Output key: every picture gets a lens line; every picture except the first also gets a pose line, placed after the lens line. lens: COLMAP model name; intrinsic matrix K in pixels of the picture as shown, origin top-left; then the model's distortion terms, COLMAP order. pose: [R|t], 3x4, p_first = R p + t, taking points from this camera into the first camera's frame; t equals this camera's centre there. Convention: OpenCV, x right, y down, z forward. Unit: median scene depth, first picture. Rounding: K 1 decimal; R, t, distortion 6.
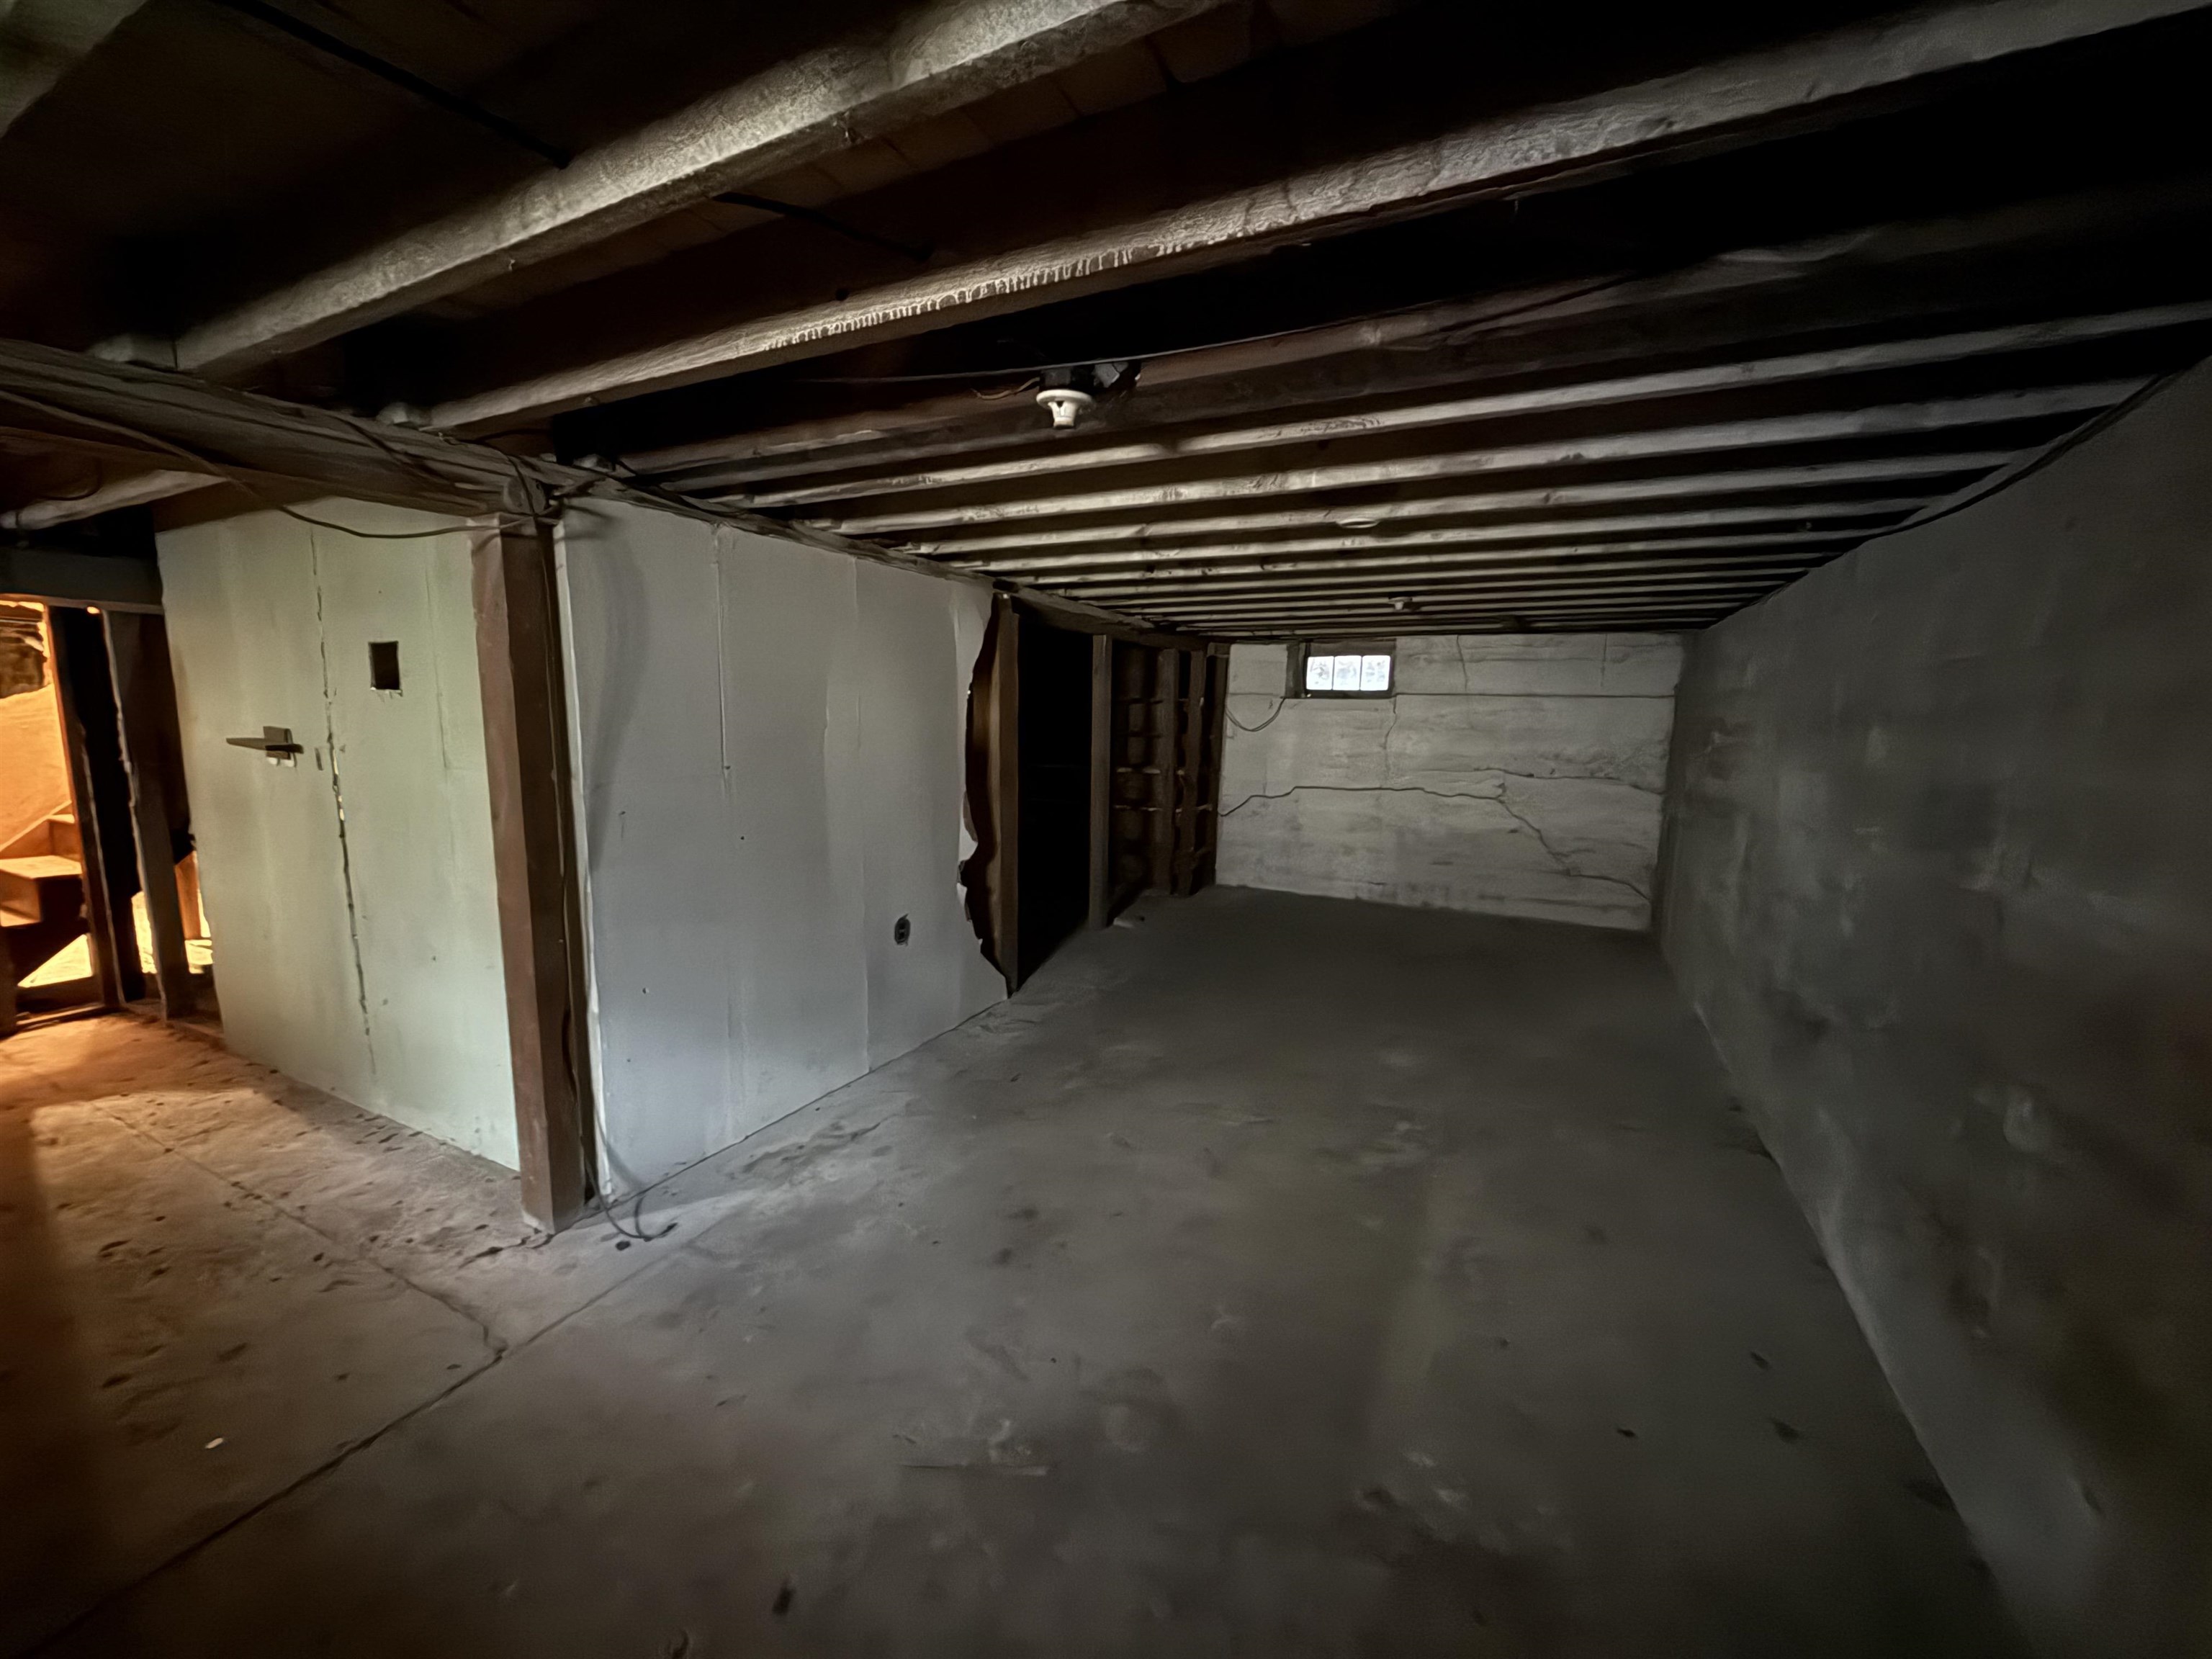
lens RADIAL K [[878.2, 0, 1106.0], [0, 878.2, 829.5], [0, 0, 1]] dist [0.002709, -0.000520]
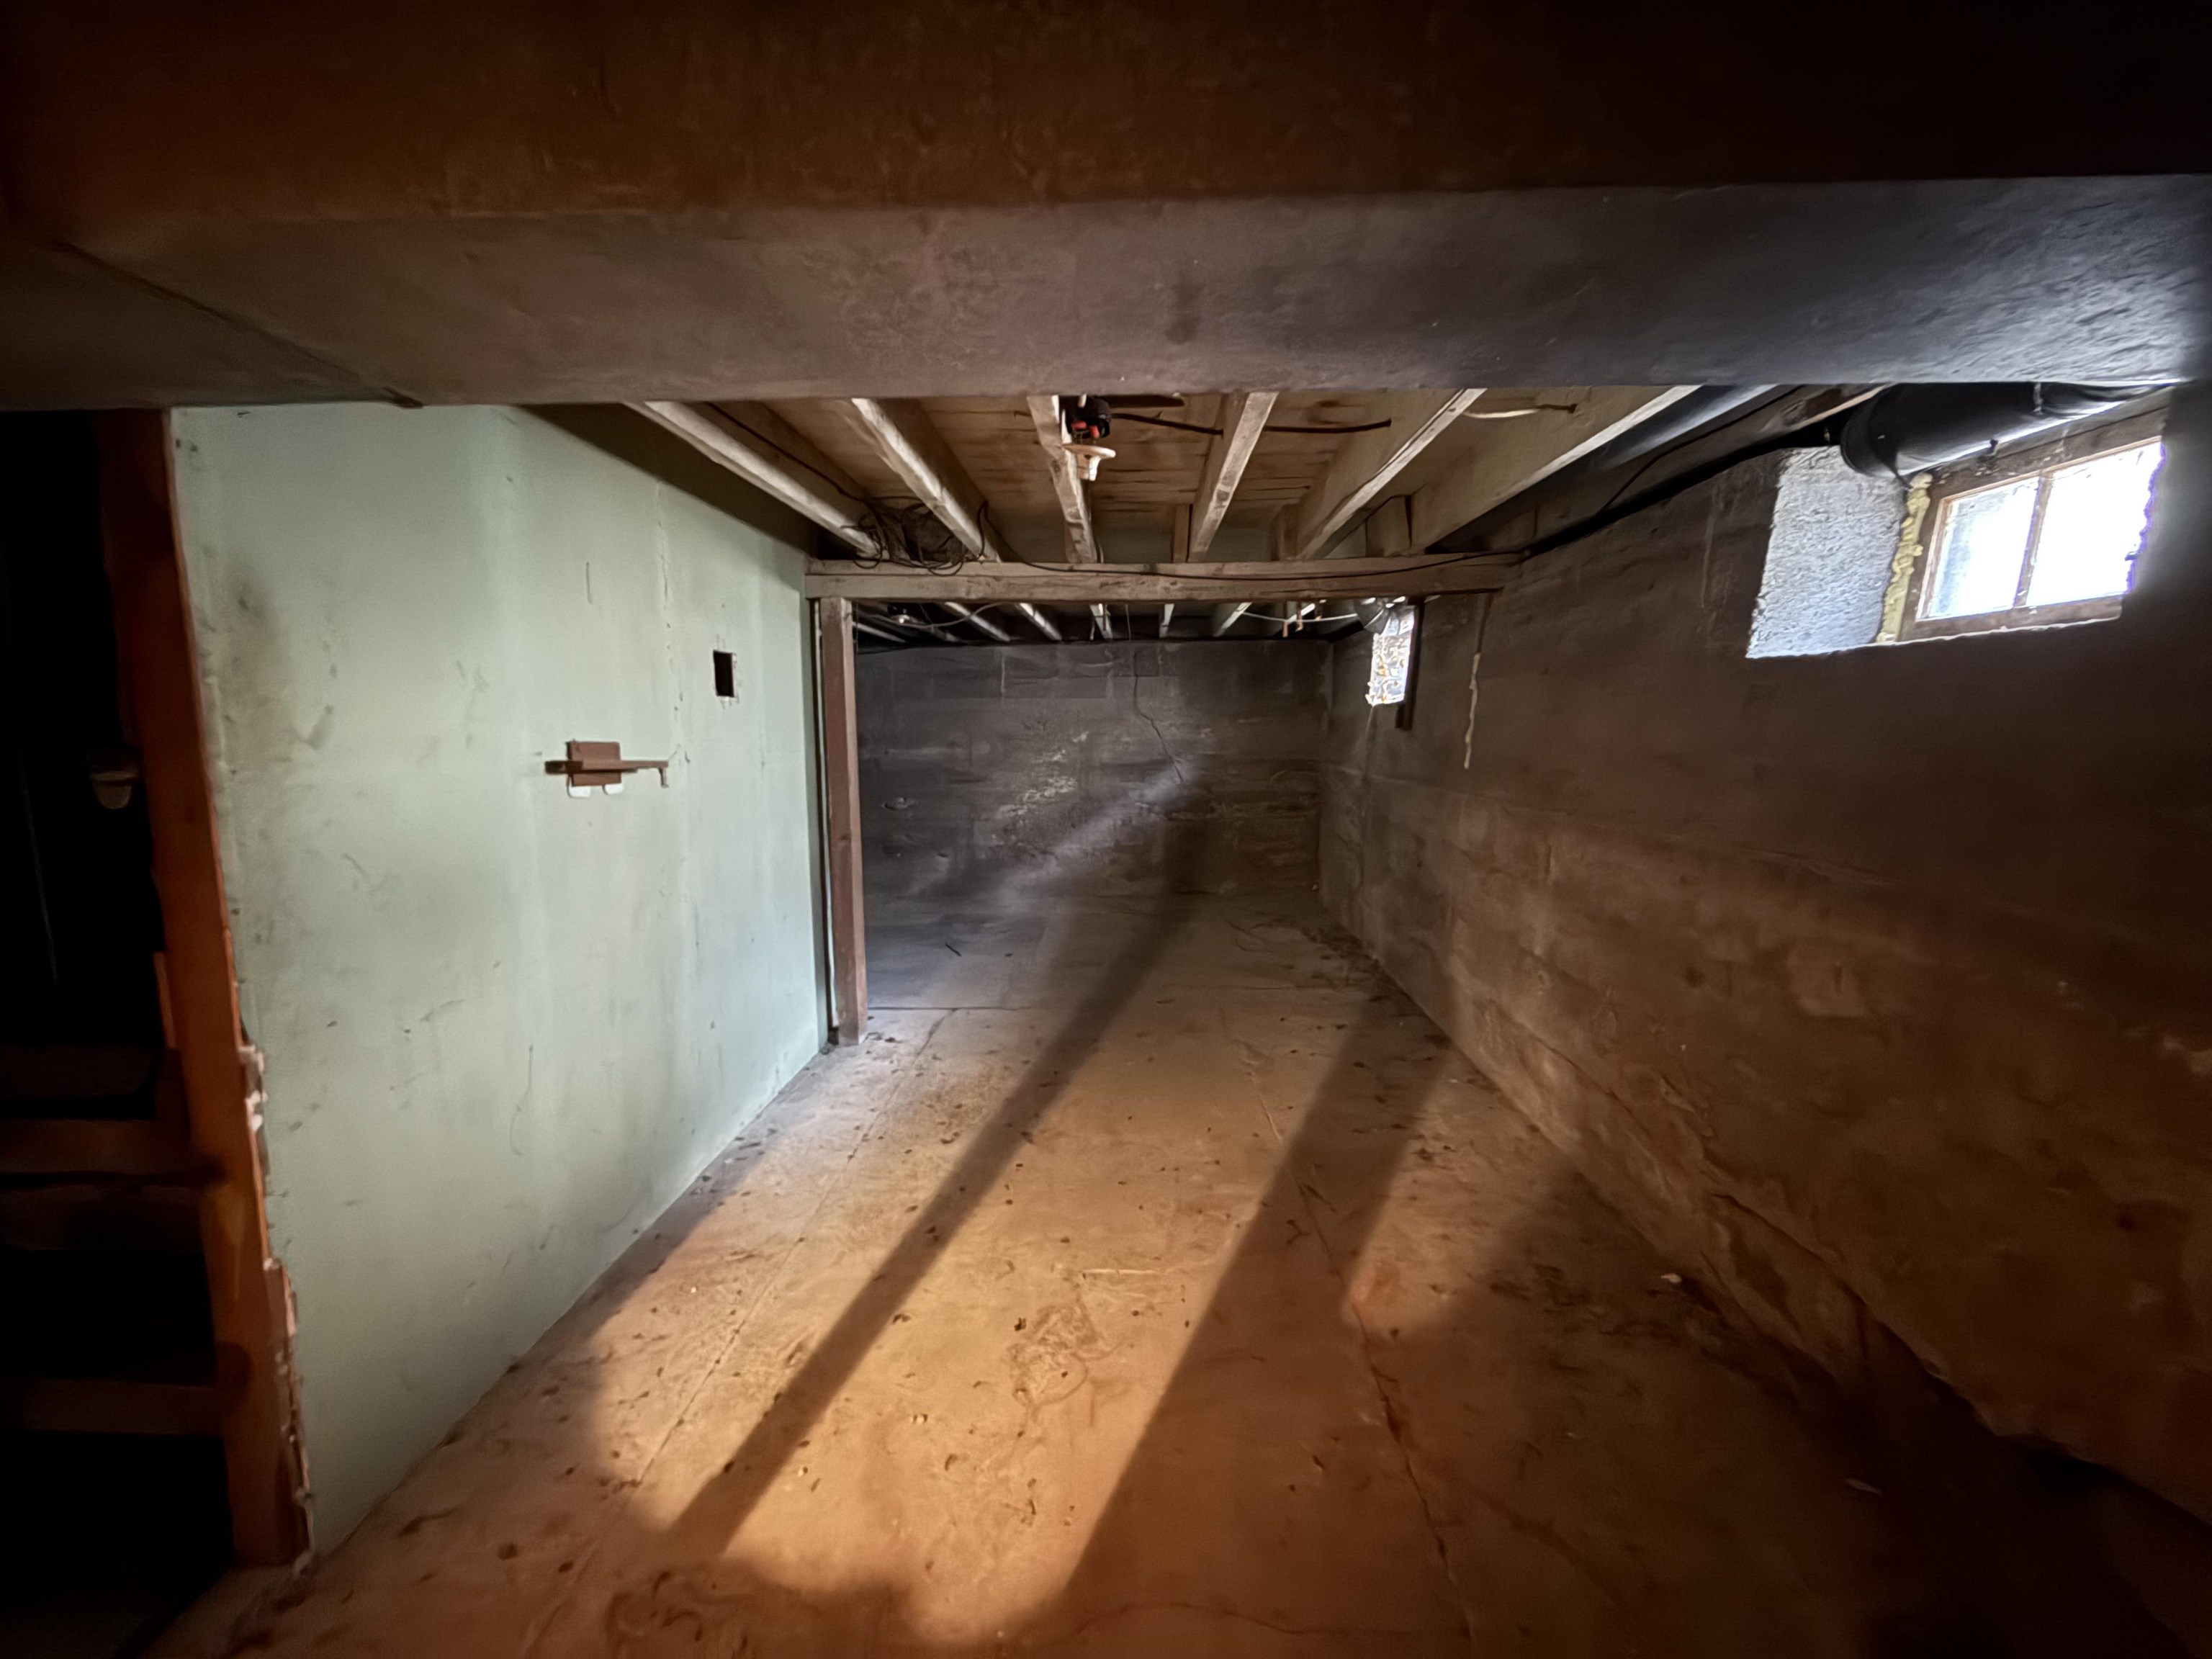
lens RADIAL K [[878.2, 0, 1106.0], [0, 878.2, 829.5], [0, 0, 1]] dist [0.002709, -0.000520]
pose [[-0.426057, -0.120781, 0.896598, -2.069840], [0.110679, 0.976645, 0.184158, -0.155270], [-0.897901, 0.177696, -0.402739, 1.098742]]
